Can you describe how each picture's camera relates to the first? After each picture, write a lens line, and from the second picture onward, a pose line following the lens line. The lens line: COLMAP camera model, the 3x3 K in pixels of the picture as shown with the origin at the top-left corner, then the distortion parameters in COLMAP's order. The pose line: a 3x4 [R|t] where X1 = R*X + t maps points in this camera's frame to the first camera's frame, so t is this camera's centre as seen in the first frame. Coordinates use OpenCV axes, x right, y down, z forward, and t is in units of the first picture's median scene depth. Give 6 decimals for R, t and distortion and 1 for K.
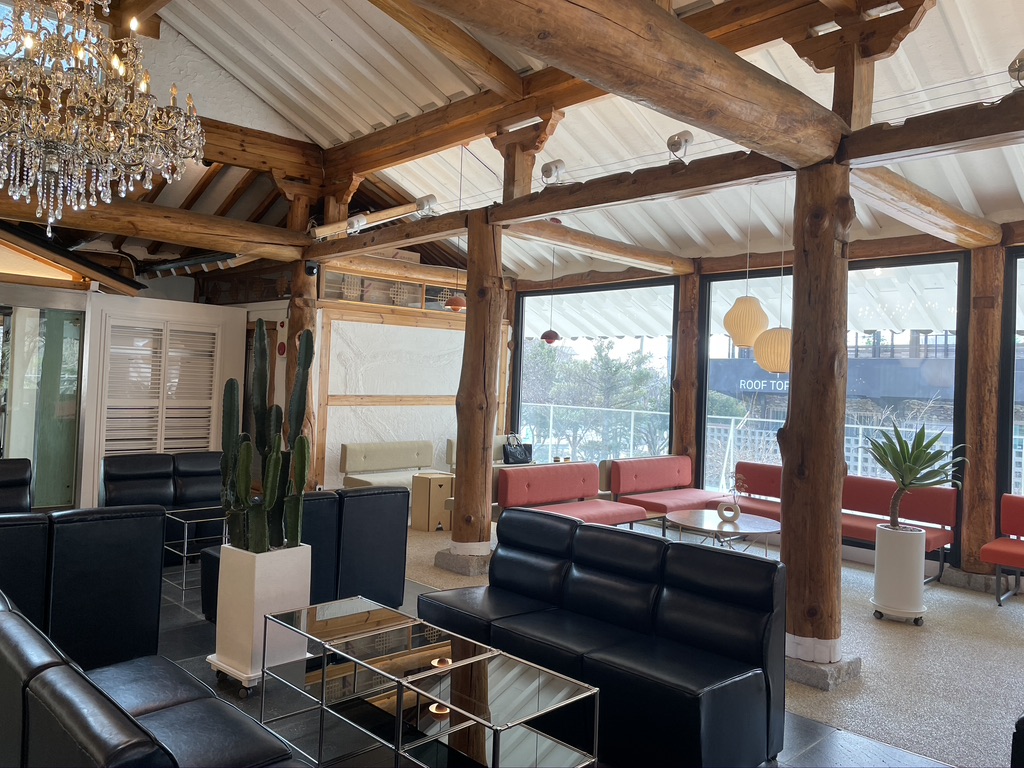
lens RADIAL K [[775.8, 0, 513.9], [0, 775.8, 377.9], [0, 0, 1]] dist [0.102108, -0.121926]
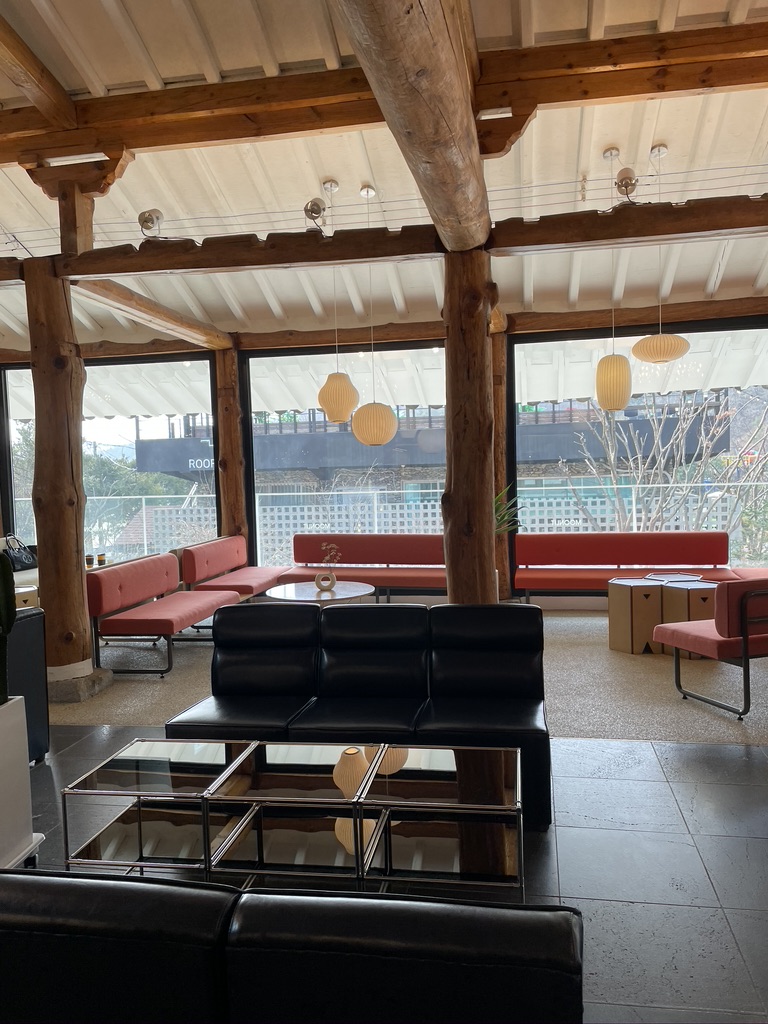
lens RADIAL K [[775.8, 0, 384.0], [0, 775.8, 512.0], [0, 0, 1]] dist [0.102108, -0.121926]
pose [[0.808626, -0.094445, 0.580693, -0.251281], [0.055078, 0.994848, 0.085107, -0.004803], [-0.585739, -0.036837, 0.809662, 0.116245]]
